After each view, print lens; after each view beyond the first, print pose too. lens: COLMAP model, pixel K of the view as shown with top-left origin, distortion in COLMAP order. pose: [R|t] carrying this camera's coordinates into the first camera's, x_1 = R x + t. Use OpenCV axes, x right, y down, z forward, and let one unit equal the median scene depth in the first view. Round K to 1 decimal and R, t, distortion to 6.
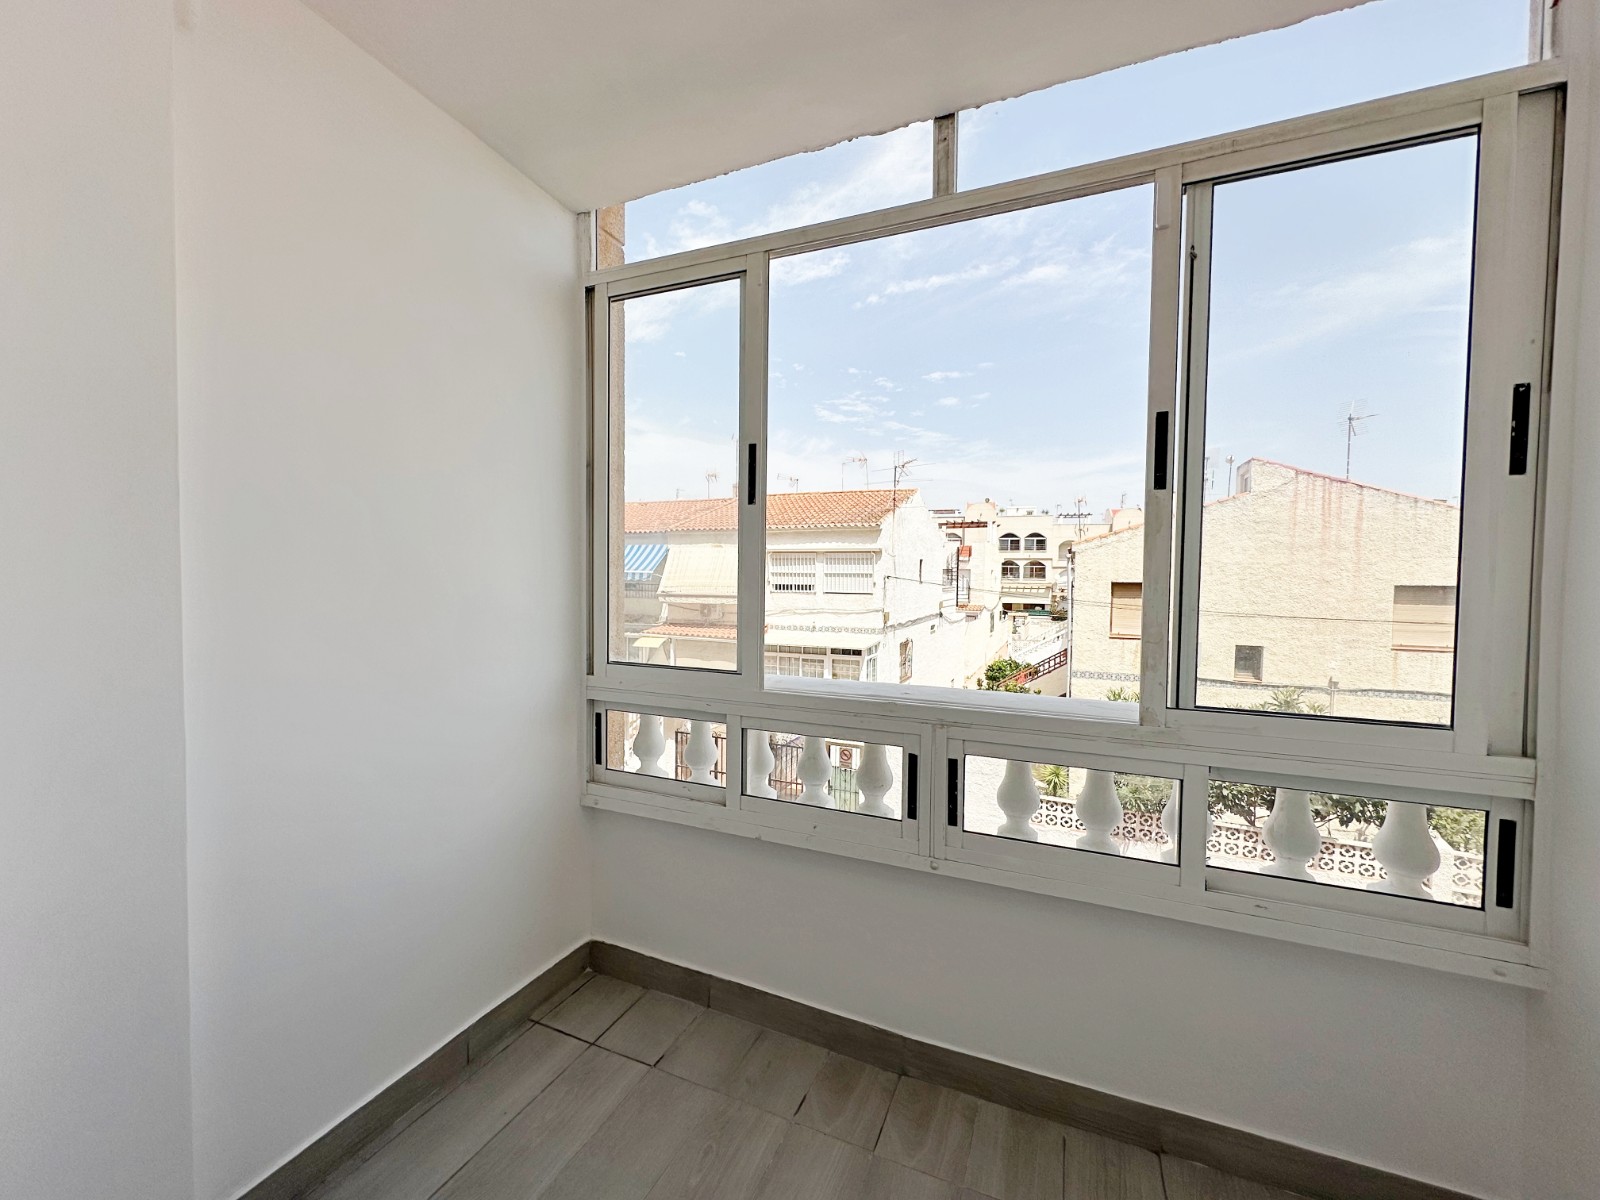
lens RADIAL K [[638.0, 0, 803.4], [0, 638.0, 598.9], [0, 0, 1]] dist [-0.003063, 0.000372]
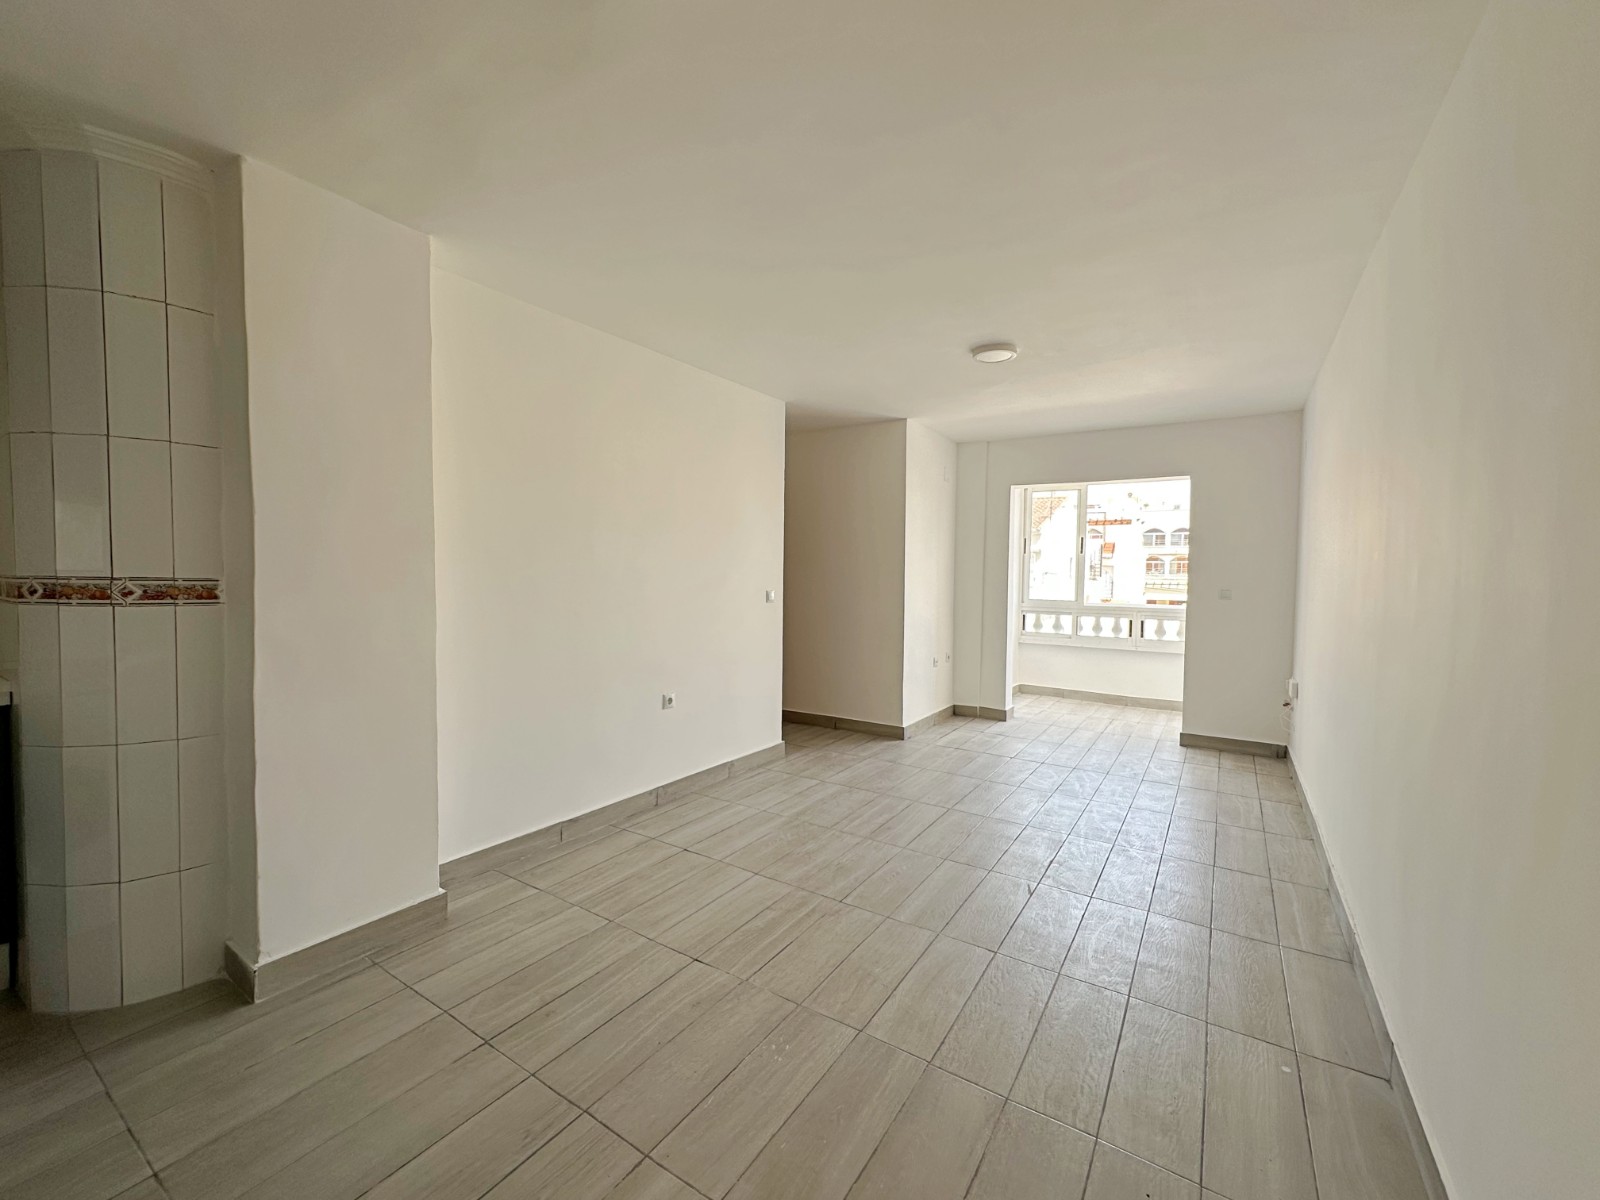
lens RADIAL K [[654.0, 0, 800.5], [0, 654.0, 595.3], [0, 0, 1]] dist [-0.003853, 0.001019]
pose [[0.983384, 0.006993, -0.181402, -0.122566], [-0.006925, 0.999976, 0.001007, 0.012652], [0.181404, 0.000266, 0.983409, -0.369111]]
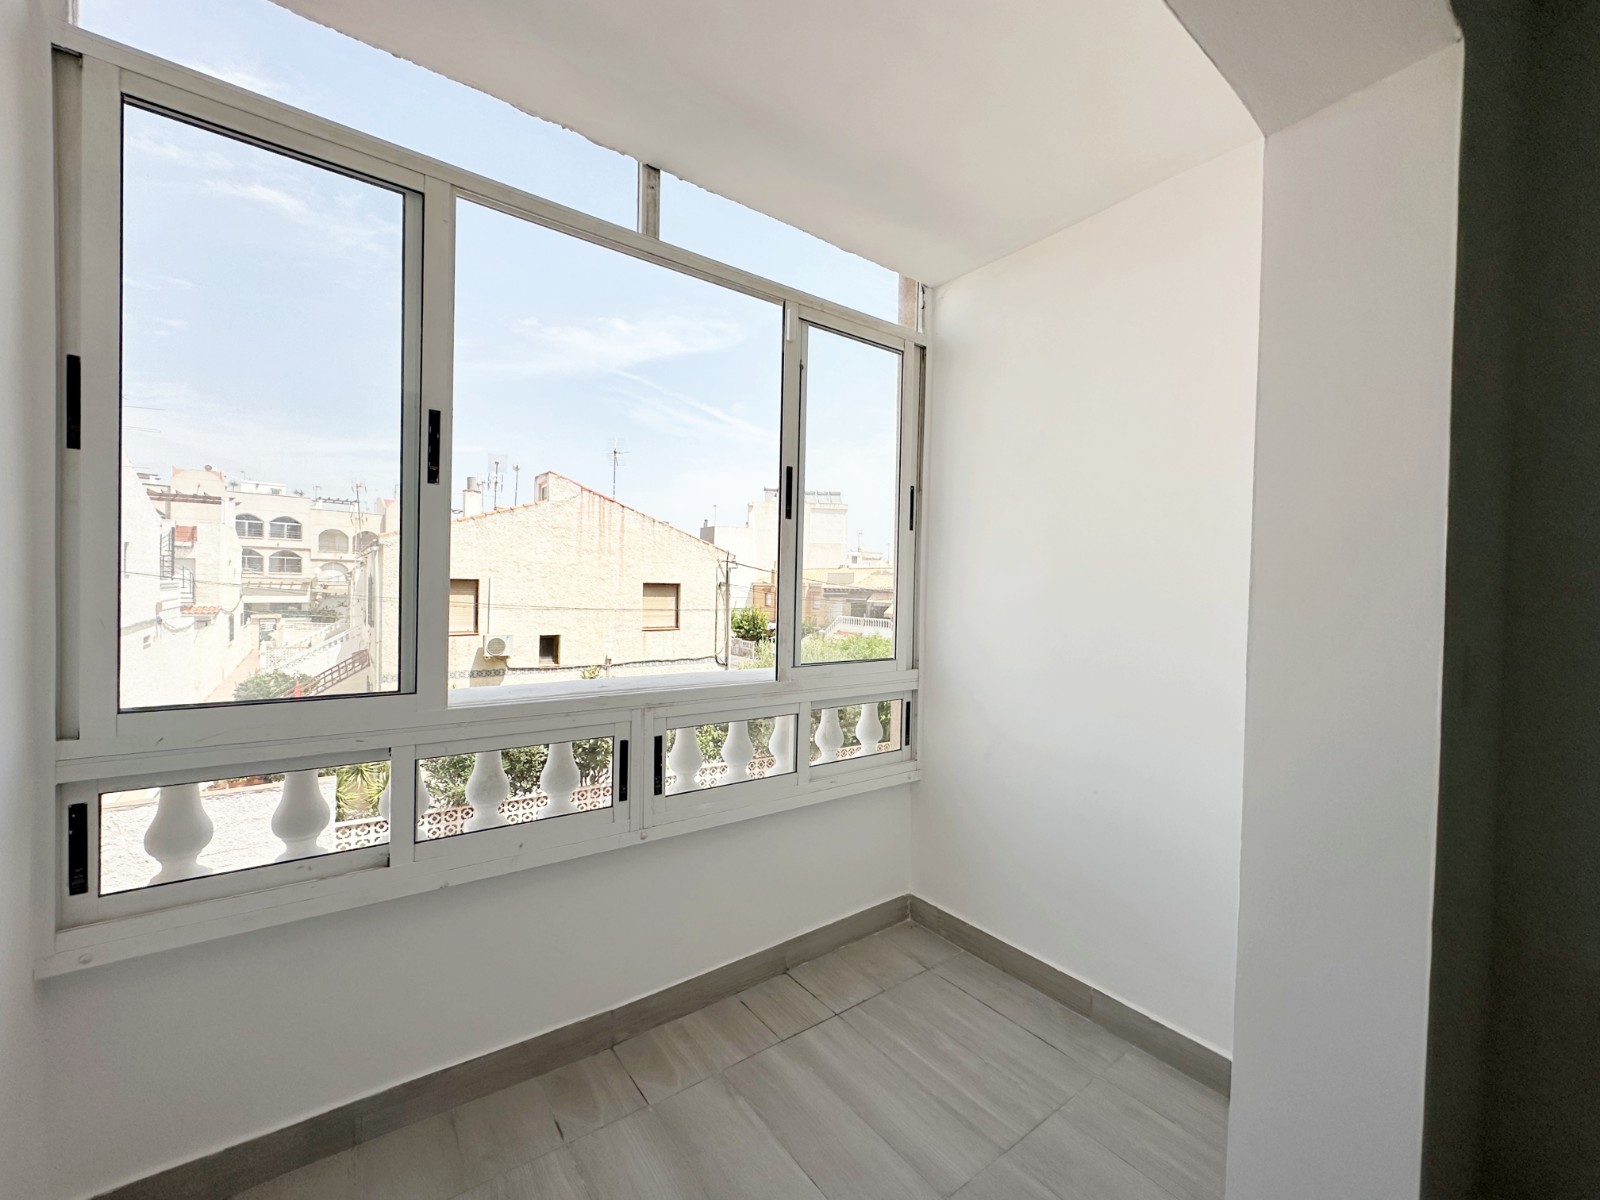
lens RADIAL K [[645.8, 0, 802.4], [0, 645.8, 598.6], [0, 0, 1]] dist [-0.003166, -0.000070]
pose [[0.506731, -0.016944, 0.861938, -0.070467], [0.012335, 0.999847, 0.012403, -0.000609], [-0.862016, 0.004347, 0.506862, 0.021665]]
